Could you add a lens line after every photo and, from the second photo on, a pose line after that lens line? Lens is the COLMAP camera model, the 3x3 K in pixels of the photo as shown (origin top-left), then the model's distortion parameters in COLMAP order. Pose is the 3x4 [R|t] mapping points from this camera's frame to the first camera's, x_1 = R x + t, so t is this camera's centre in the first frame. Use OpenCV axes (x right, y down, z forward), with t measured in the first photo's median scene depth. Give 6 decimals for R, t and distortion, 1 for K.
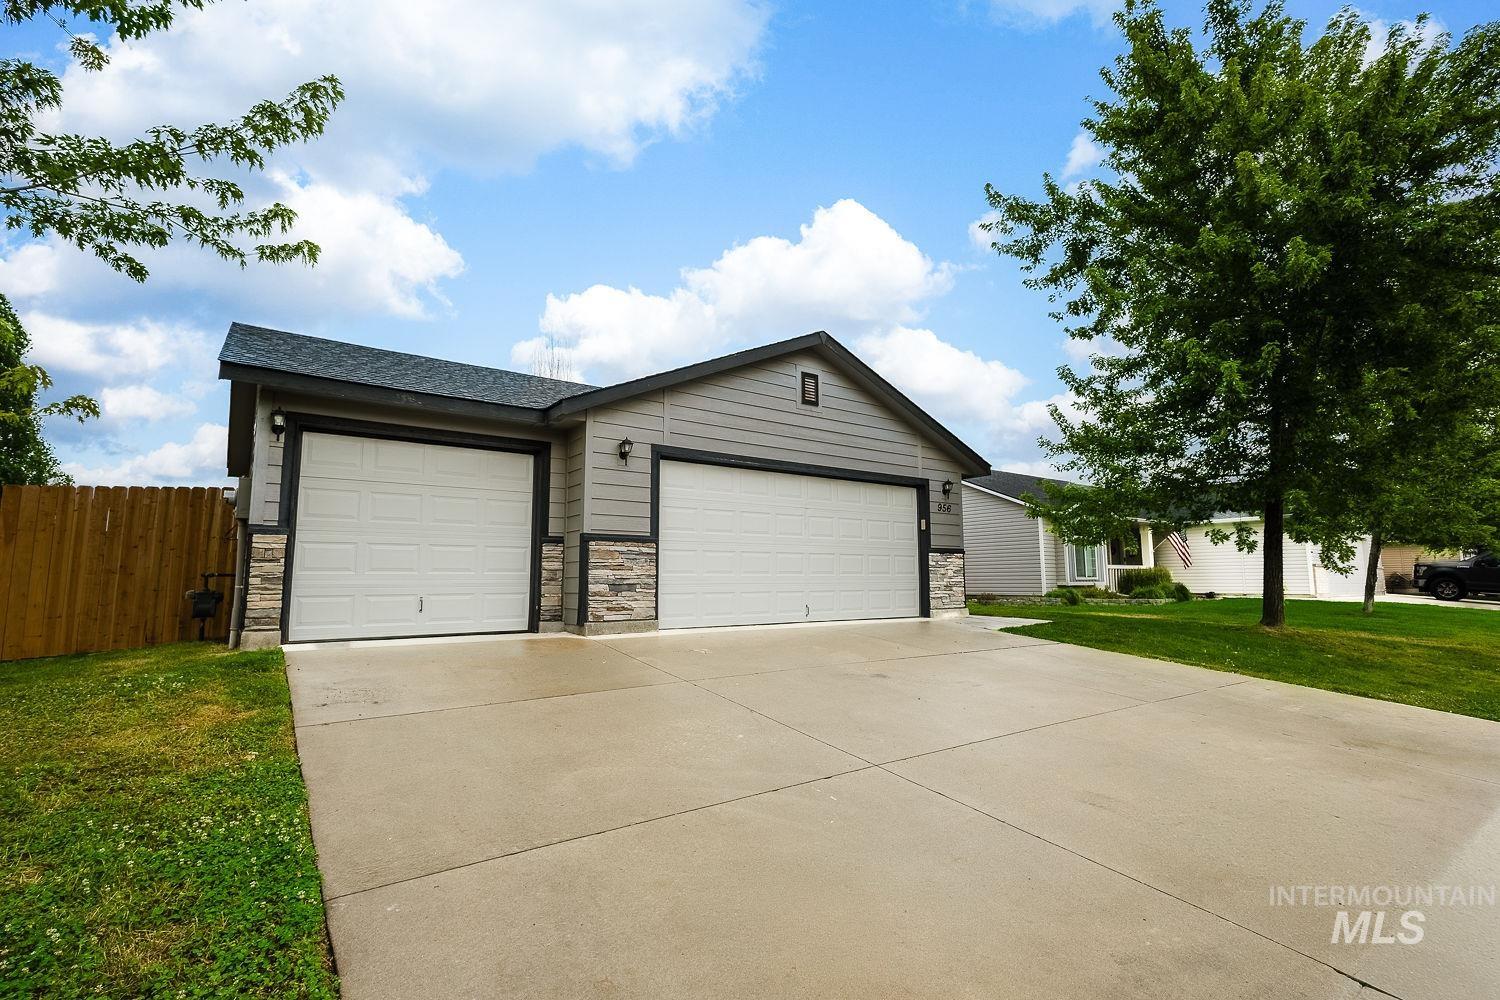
lens RADIAL K [[694.6, 0, 749.4], [0, 694.6, 501.8], [0, 0, 1]] dist [0.008684, -0.003812]
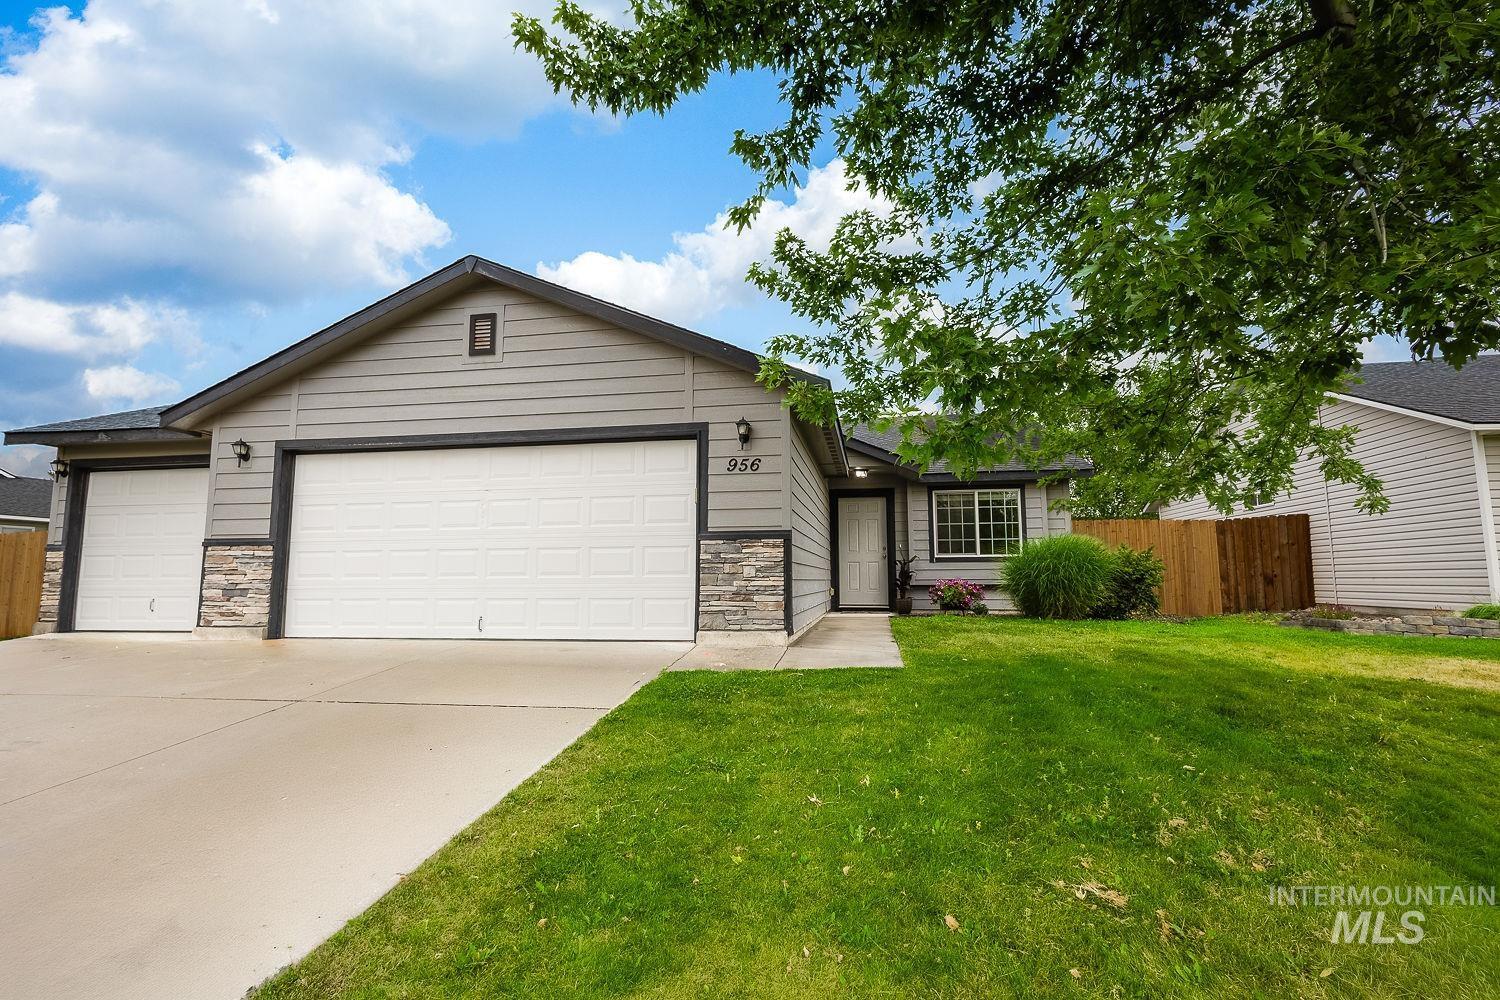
lens RADIAL K [[694.6, 0, 745.3], [0, 694.6, 500.2], [0, 0, 1]] dist [0.008684, -0.003812]
pose [[0.698413, -0.076927, -0.711549, 0.843421], [0.085595, 0.996049, -0.023669, 0.064223], [0.710558, -0.044374, 0.702238, 0.678133]]
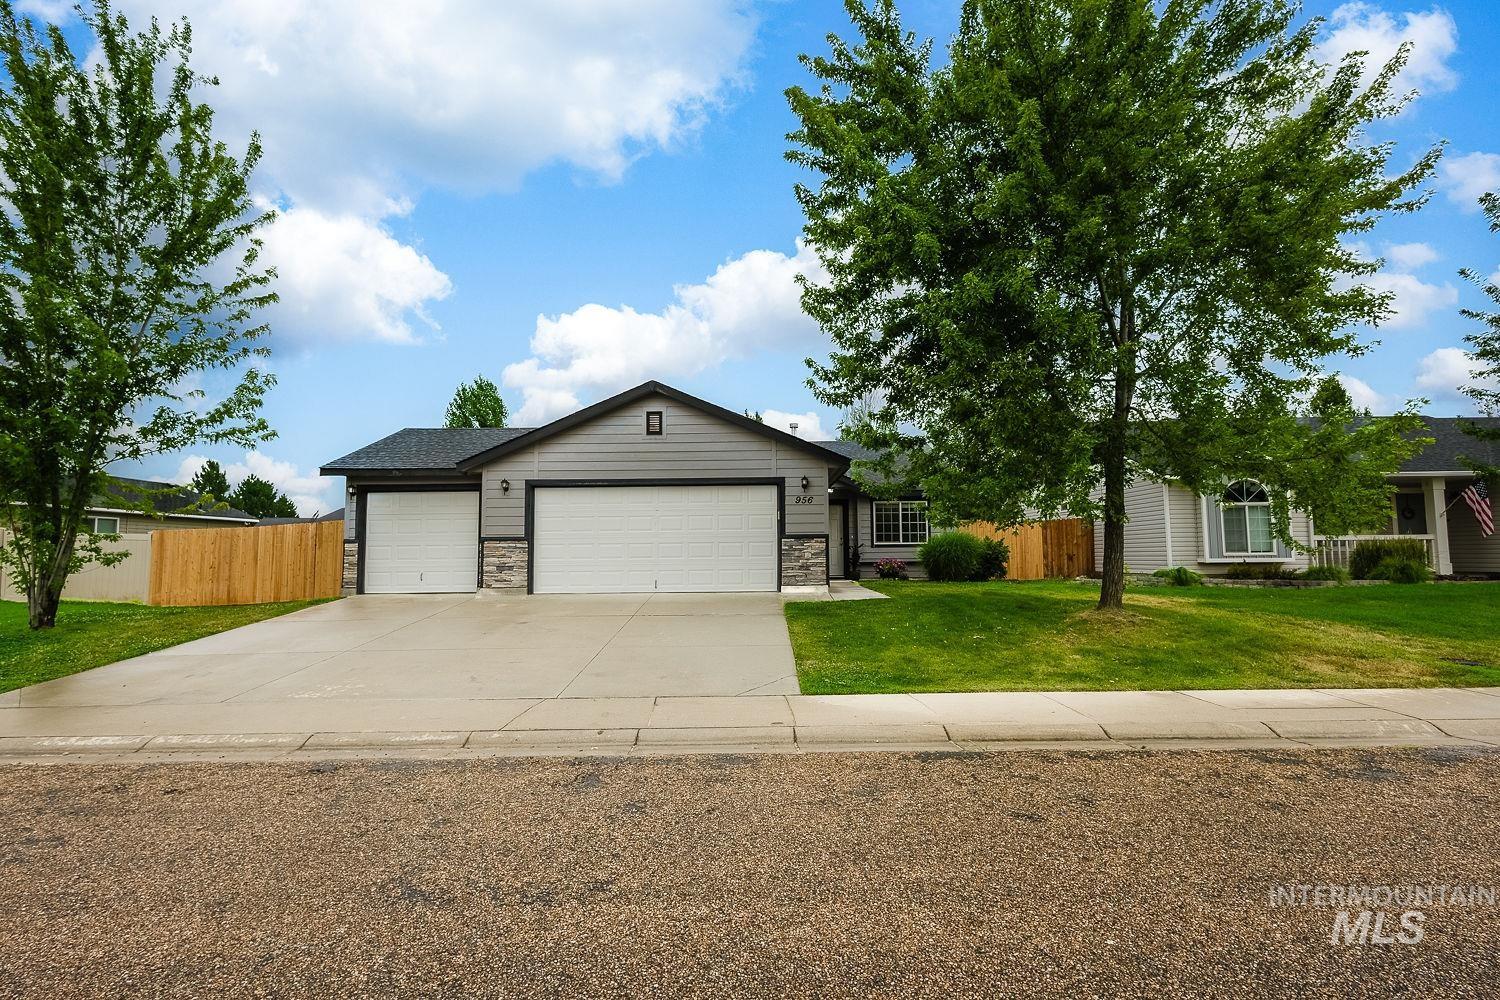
lens RADIAL K [[694.6, 0, 741.3], [0, 694.6, 502.8], [0, 0, 1]] dist [0.008684, -0.003812]
pose [[0.801583, -0.046784, -0.596050, 1.057580], [0.075298, 0.996895, 0.023016, -0.025271], [0.593122, -0.063331, 0.802618, -0.002385]]
